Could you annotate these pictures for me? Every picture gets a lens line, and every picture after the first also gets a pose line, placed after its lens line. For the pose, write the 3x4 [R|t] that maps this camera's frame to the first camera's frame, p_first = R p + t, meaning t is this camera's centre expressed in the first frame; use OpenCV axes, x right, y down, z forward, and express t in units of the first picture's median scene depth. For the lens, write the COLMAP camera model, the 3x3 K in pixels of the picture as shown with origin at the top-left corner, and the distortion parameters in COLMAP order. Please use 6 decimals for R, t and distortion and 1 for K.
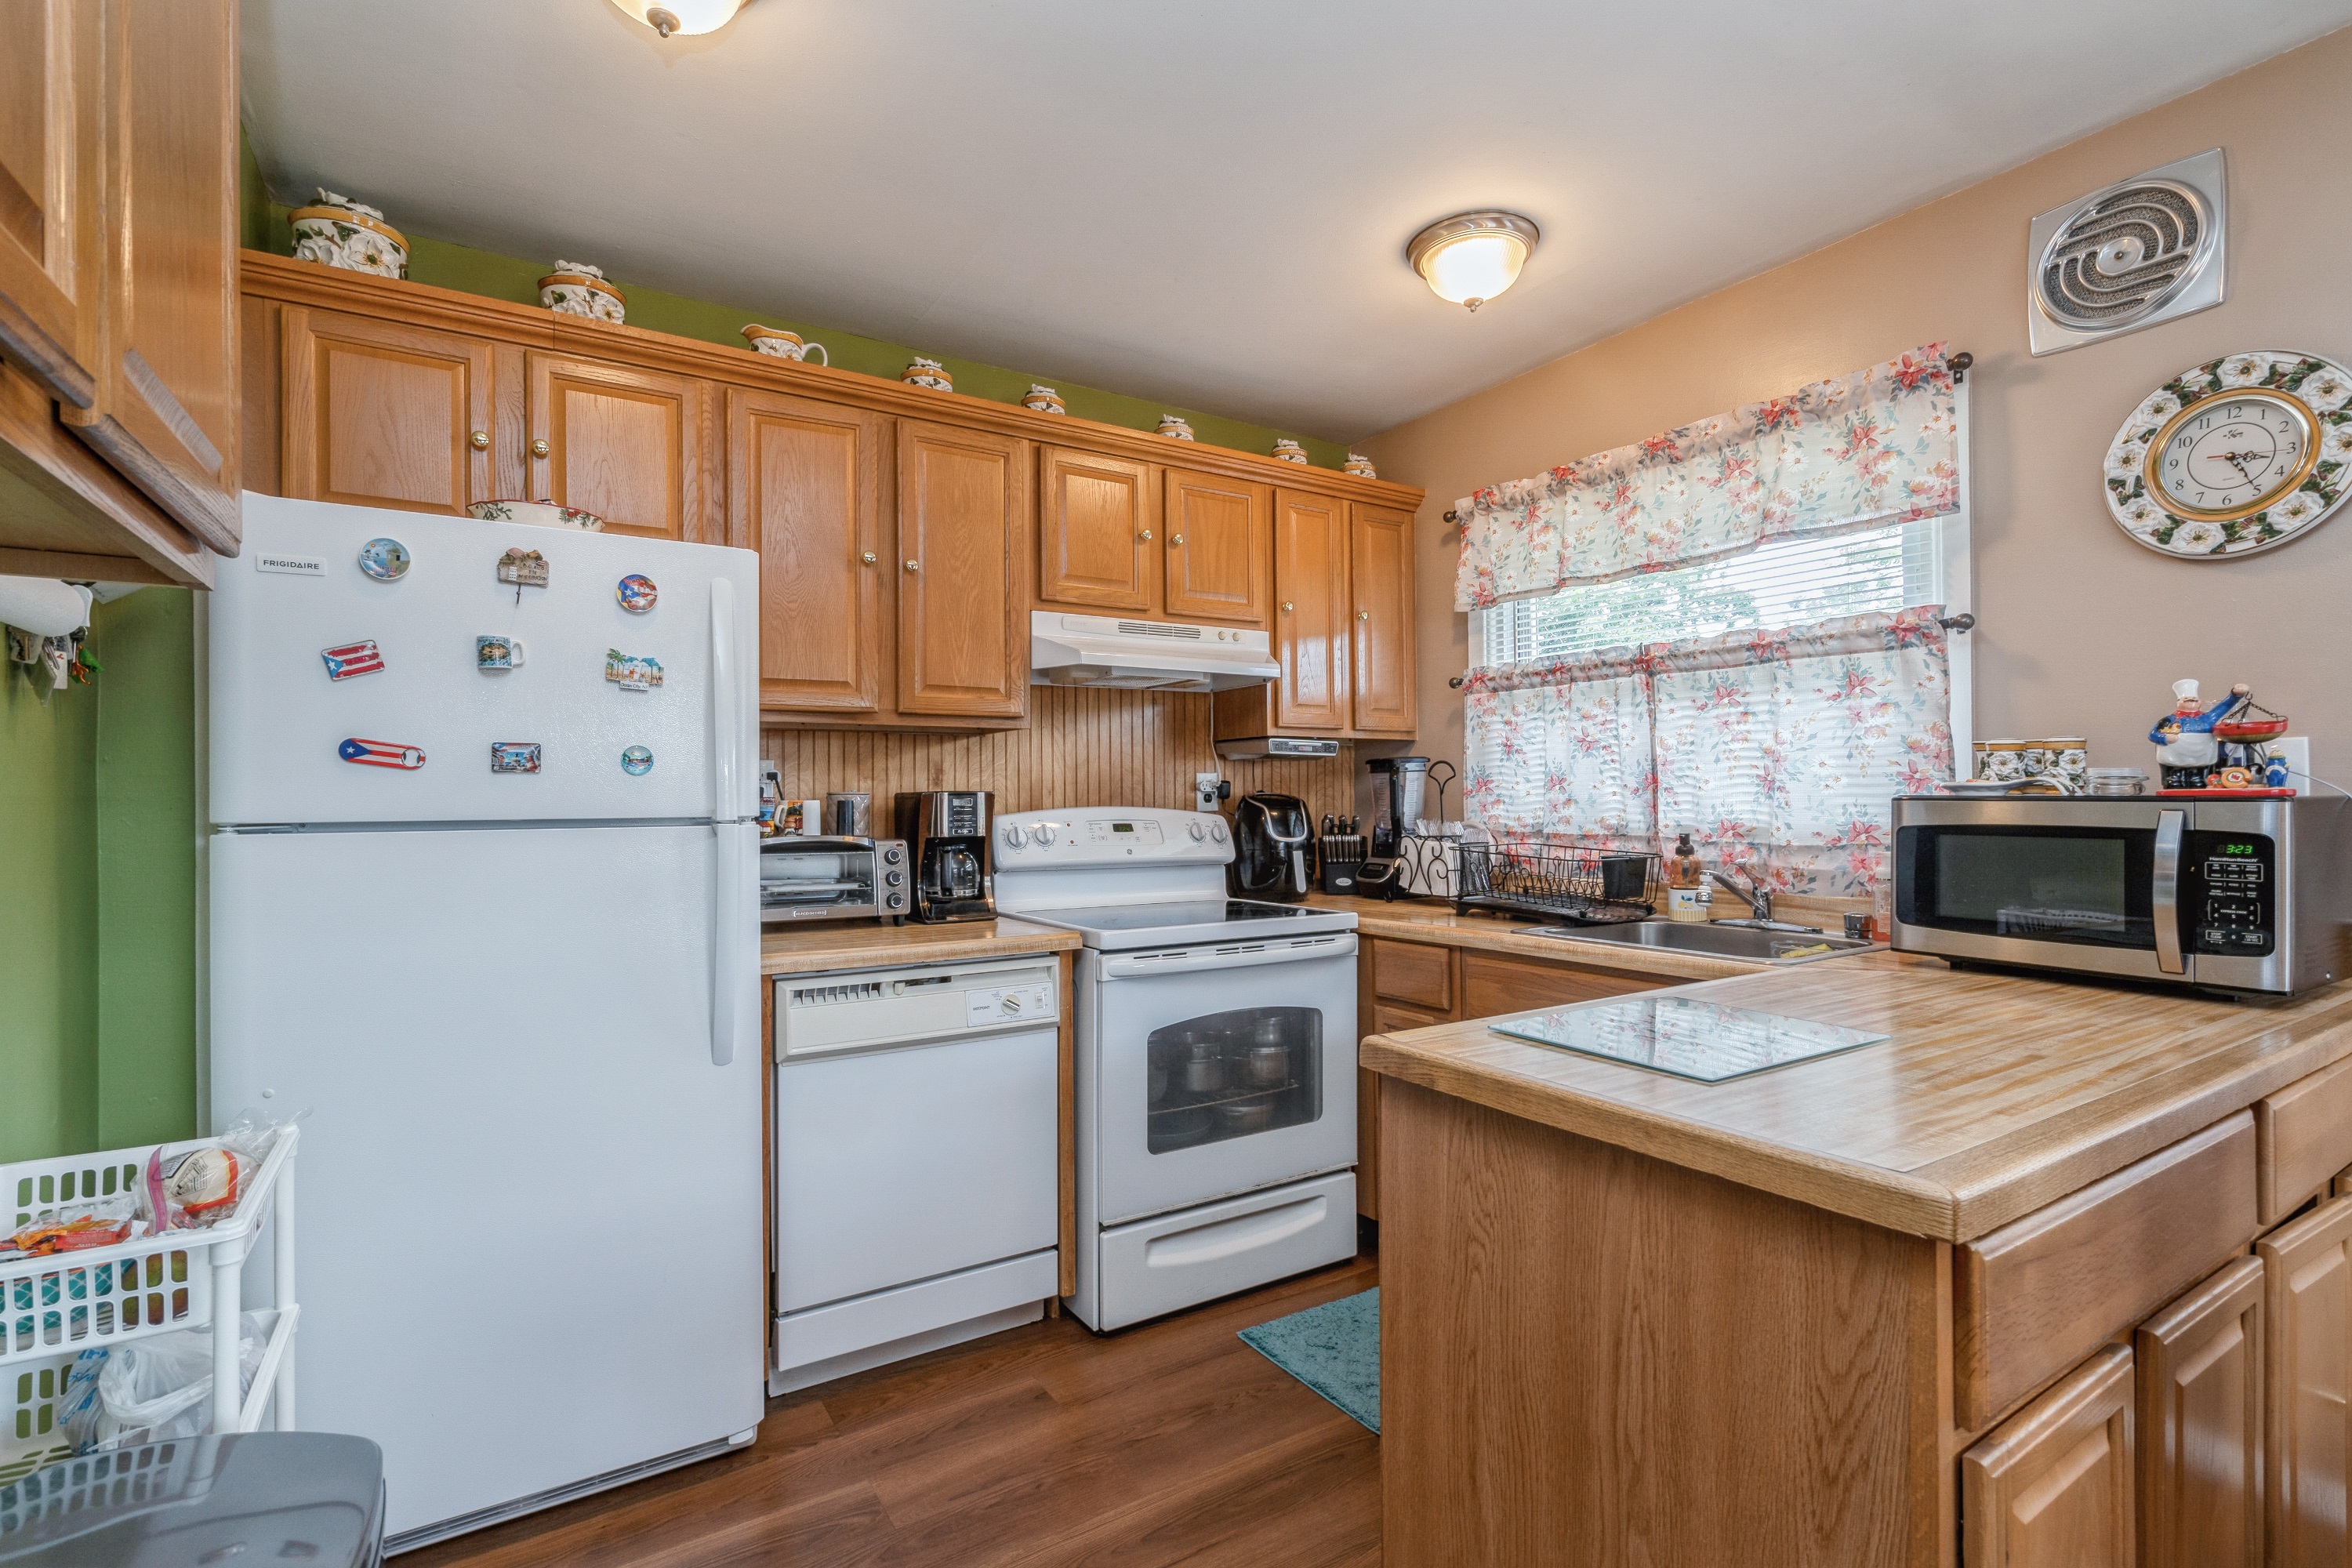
lens RADIAL K [[1070.4, 0, 1146.4], [0, 1070.4, 789.1], [0, 0, 1]] dist [-0.010216, 0.004373]
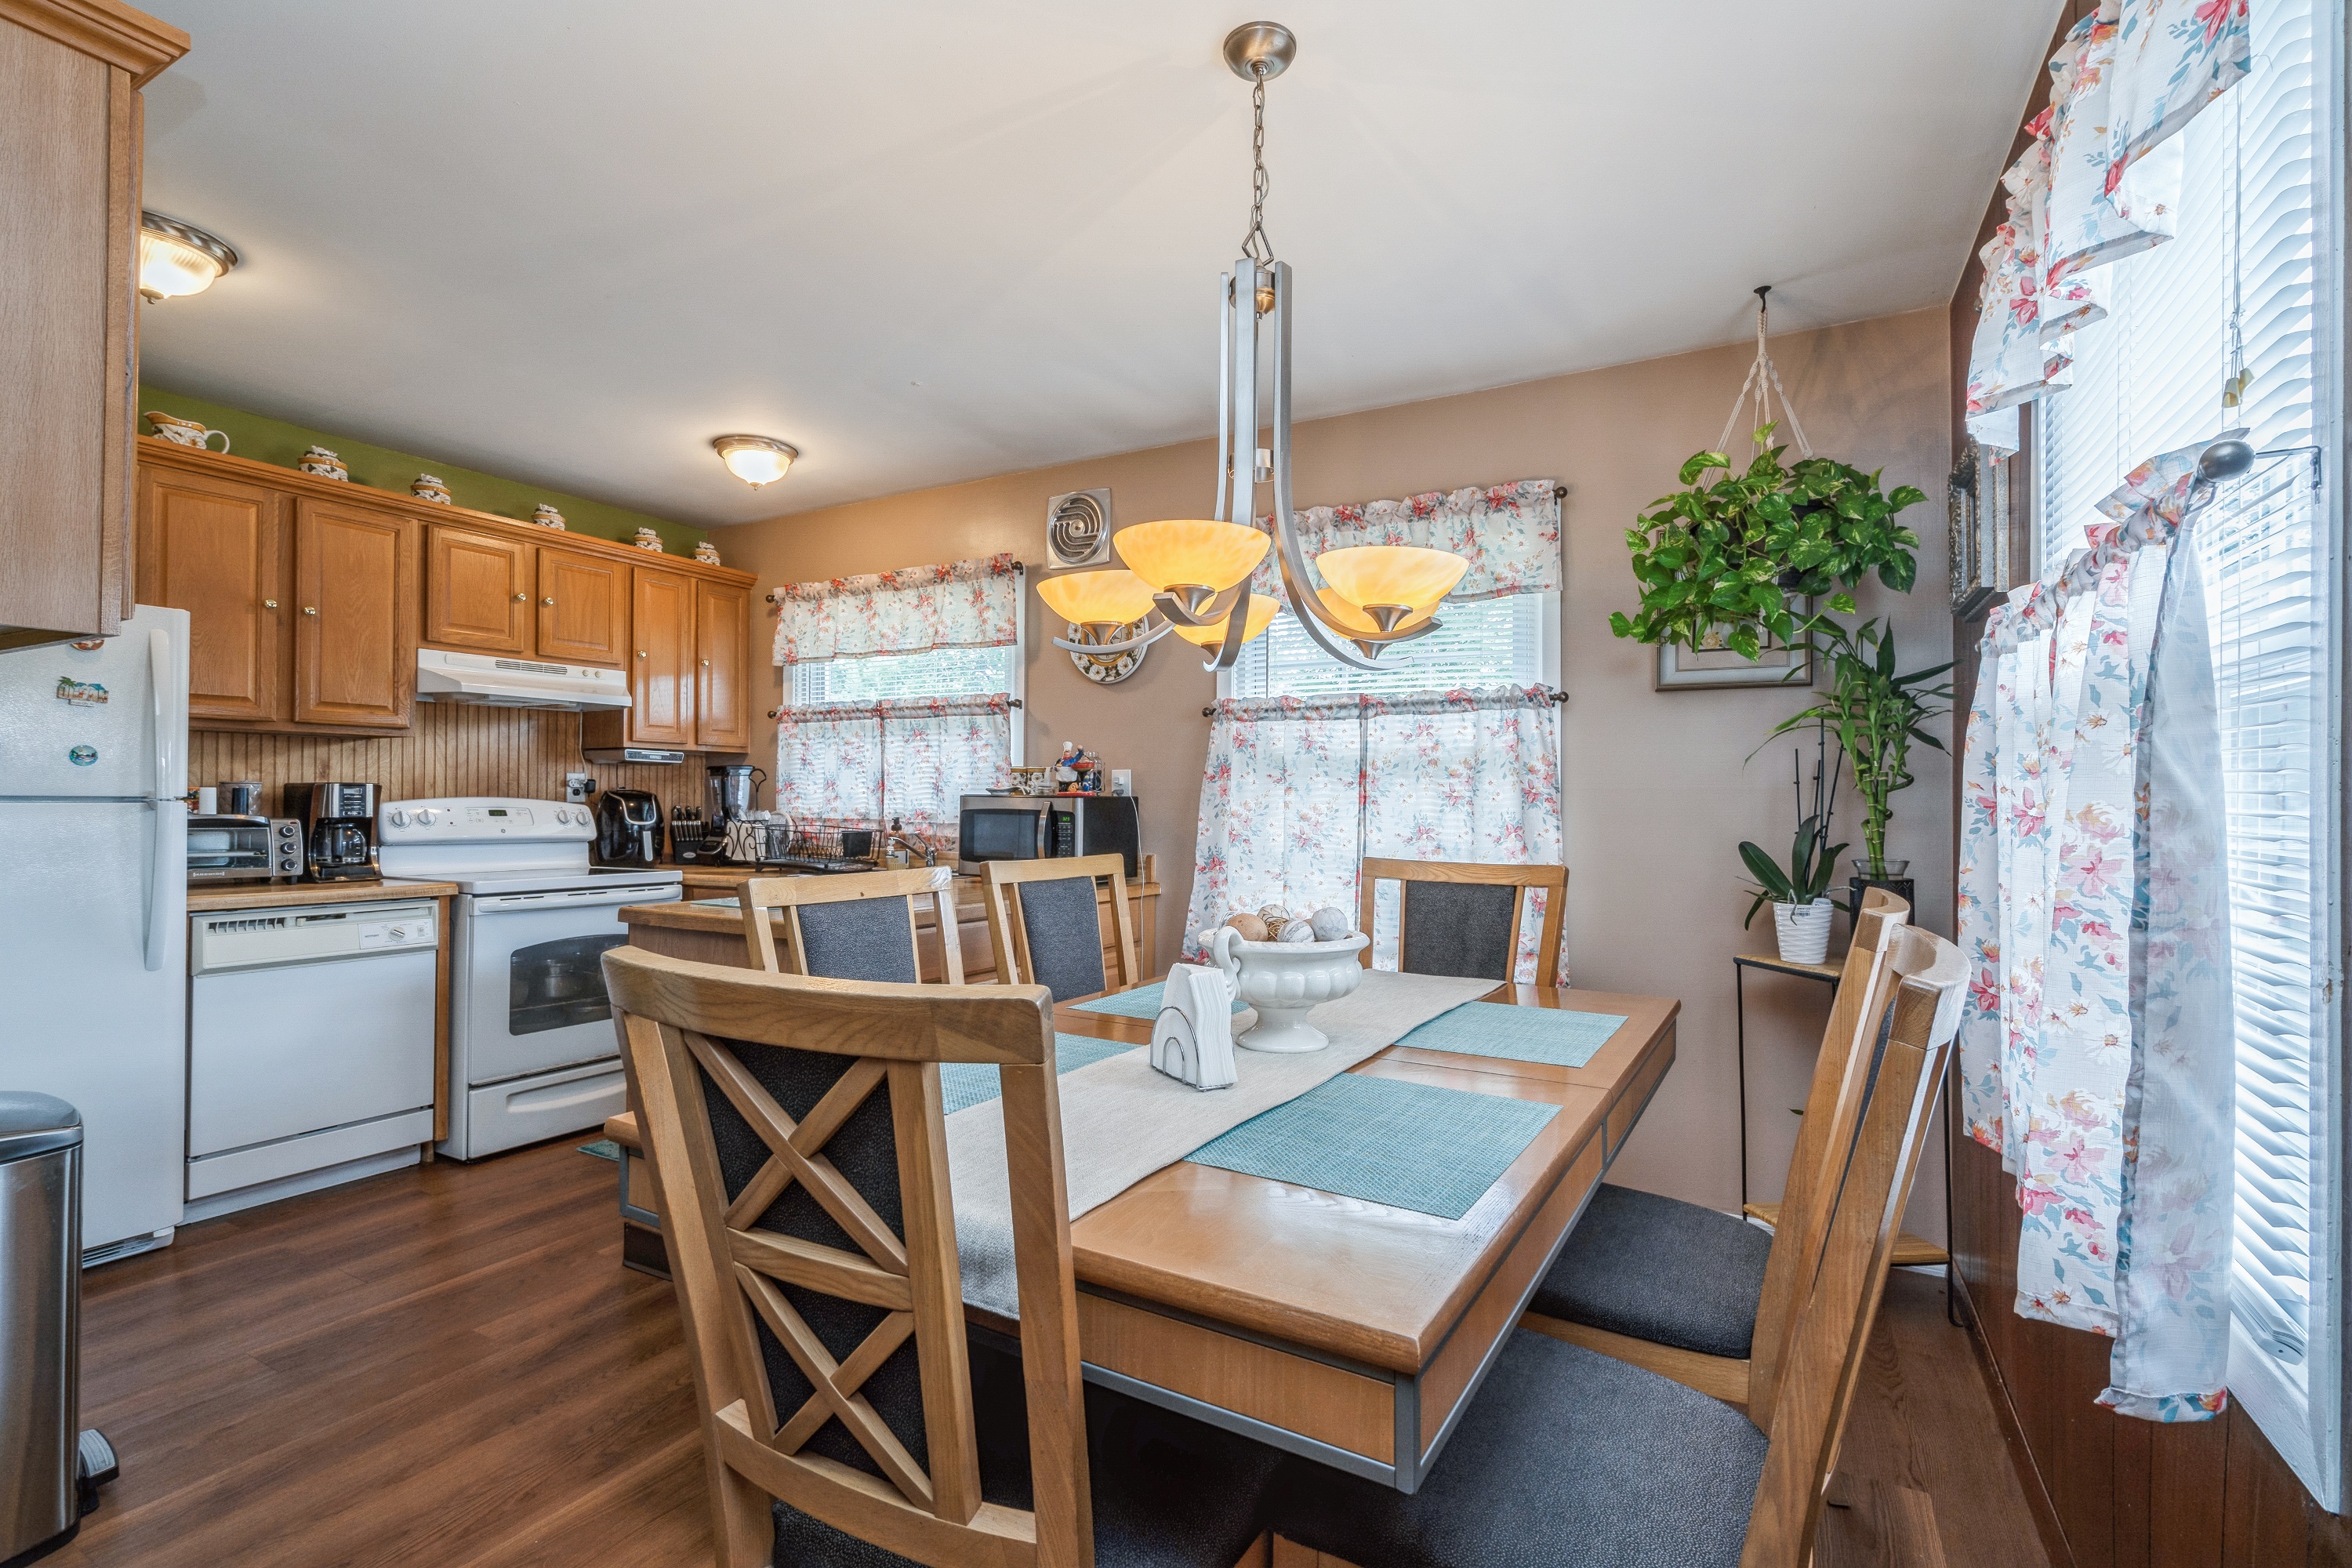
lens RADIAL K [[1070.4, 0, 1169.6], [0, 1070.4, 792.0], [0, 0, 1]] dist [-0.010216, 0.004373]
pose [[0.868738, 0.015579, 0.495026, 0.058823], [-0.015201, 0.999873, -0.004791, 0.004727], [-0.495038, -0.003363, 0.868865, -0.705022]]
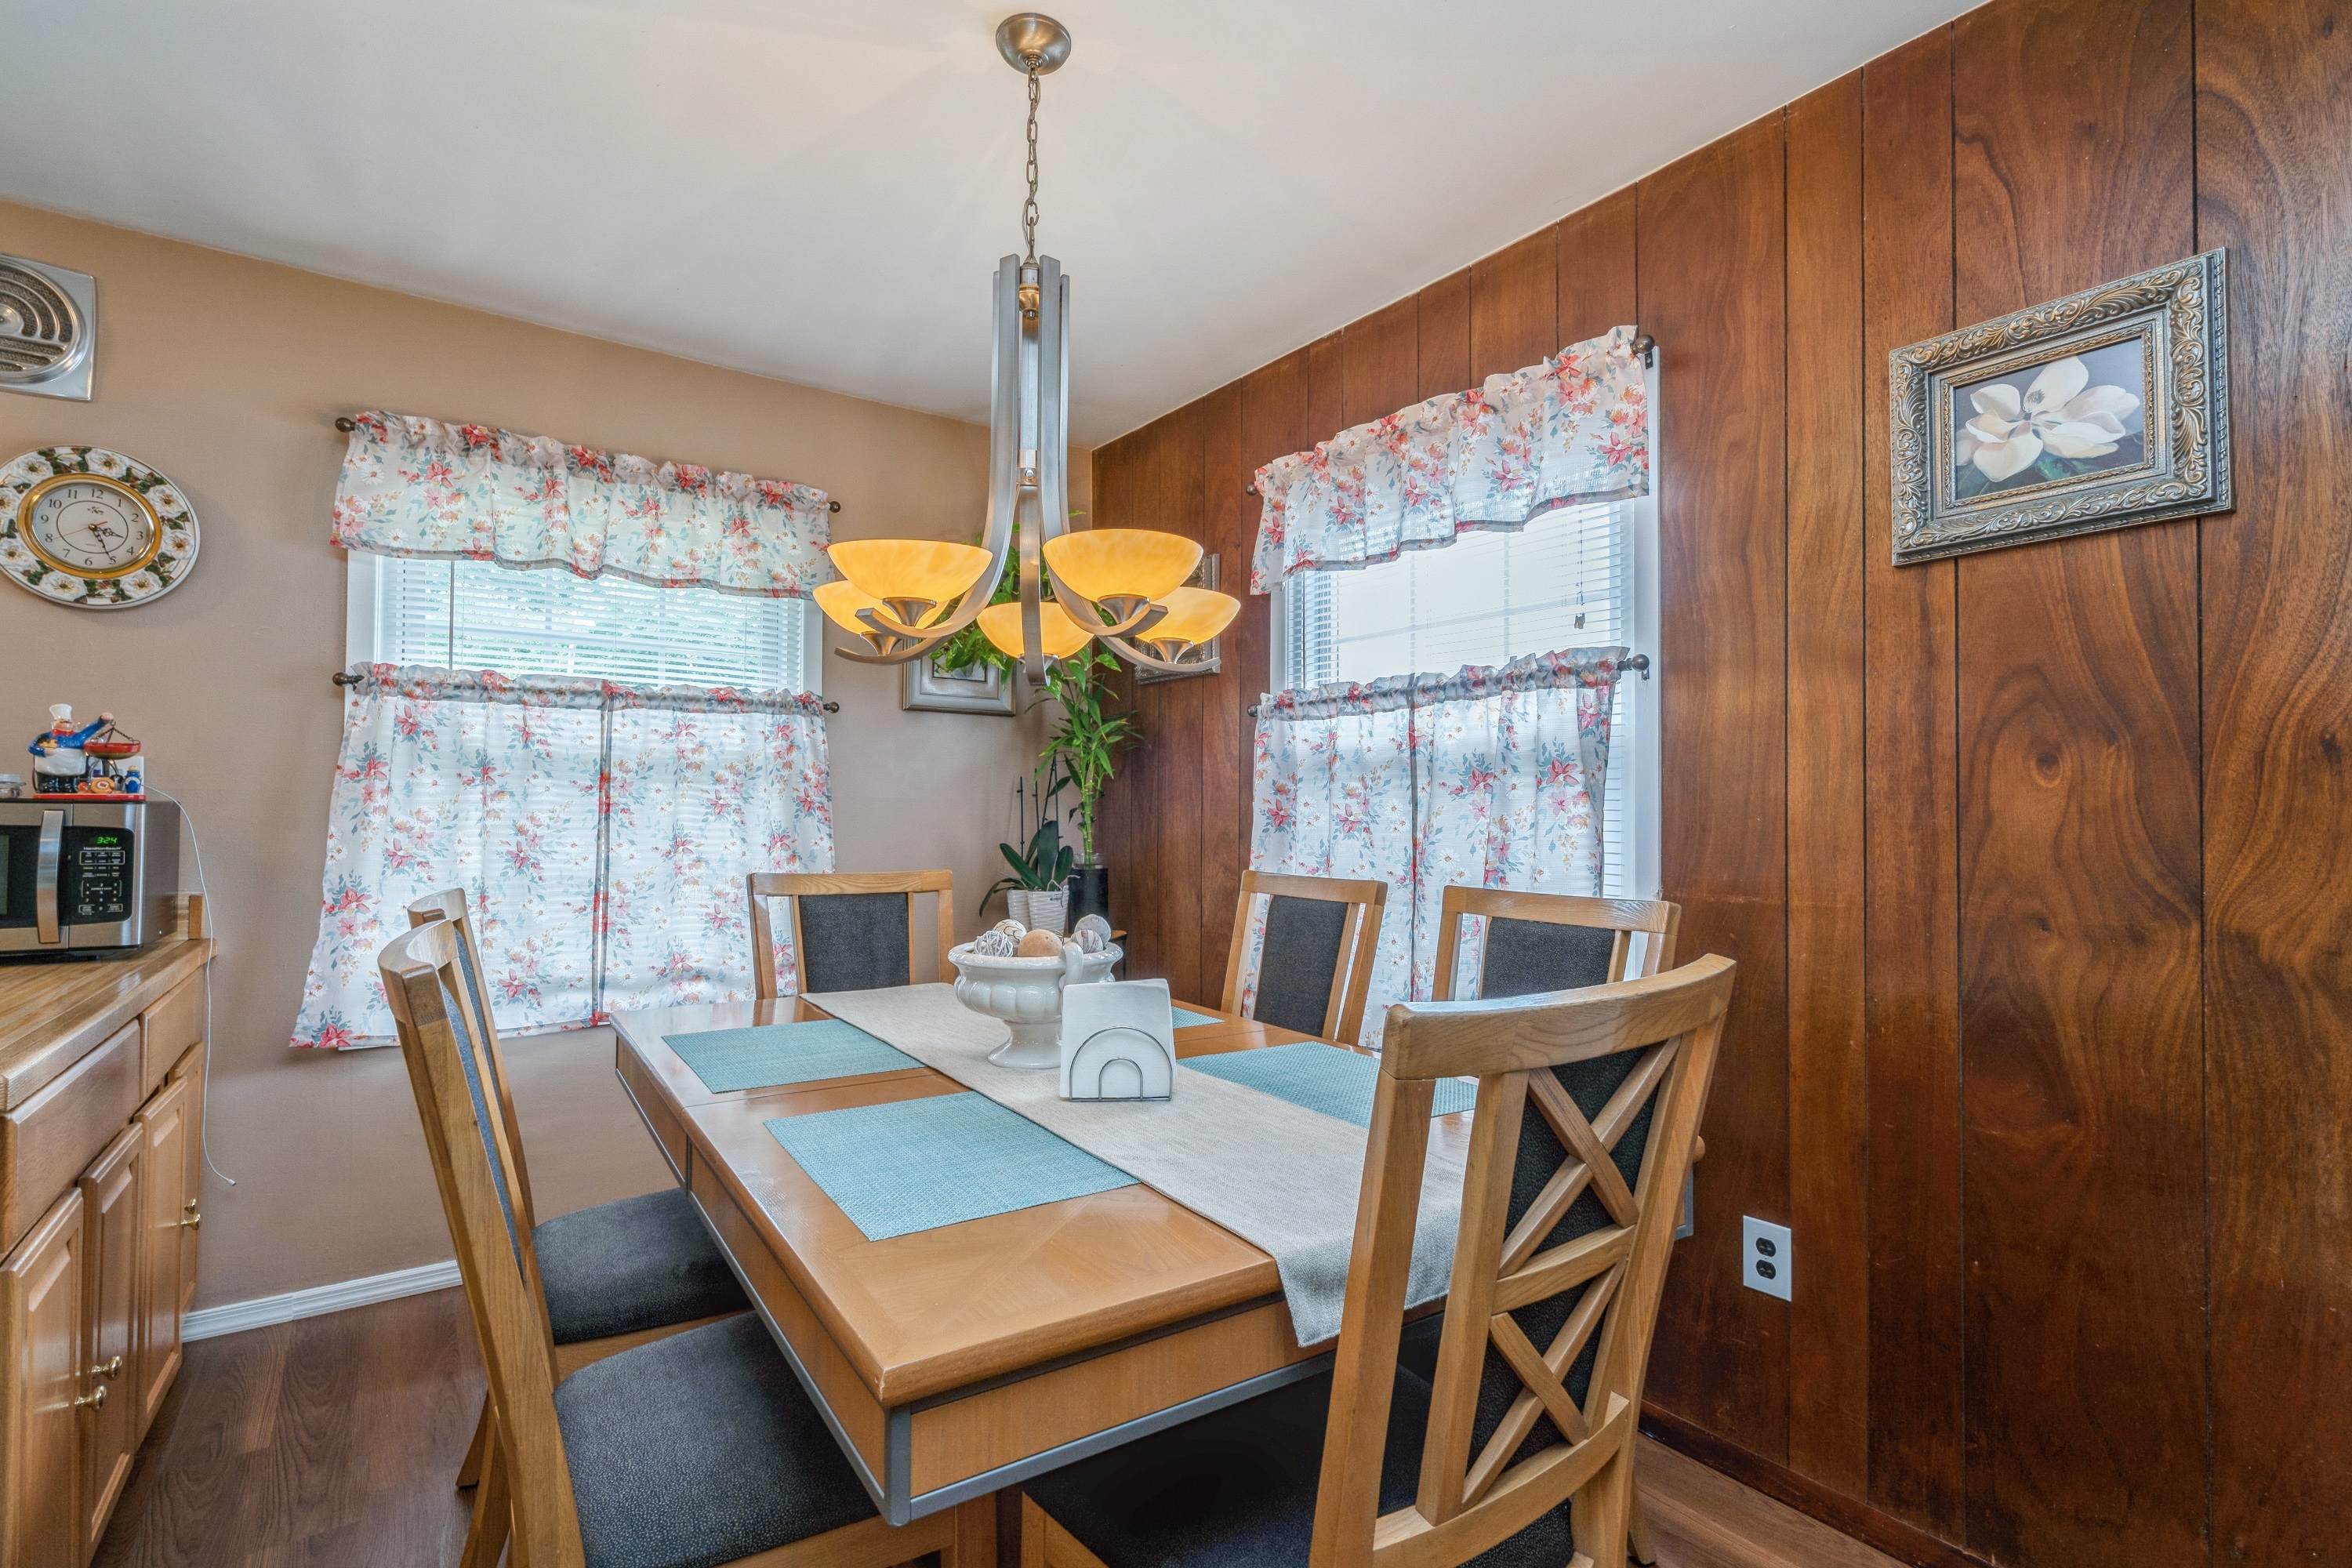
lens RADIAL K [[1070.4, 0, 1184.9], [0, 1070.4, 799.1], [0, 0, 1]] dist [-0.010216, 0.004373]
pose [[-0.082282, 0.018246, 0.996442, -0.246654], [-0.011979, 0.999742, -0.019296, 0.010148], [-0.996537, -0.013524, -0.082042, -0.134214]]
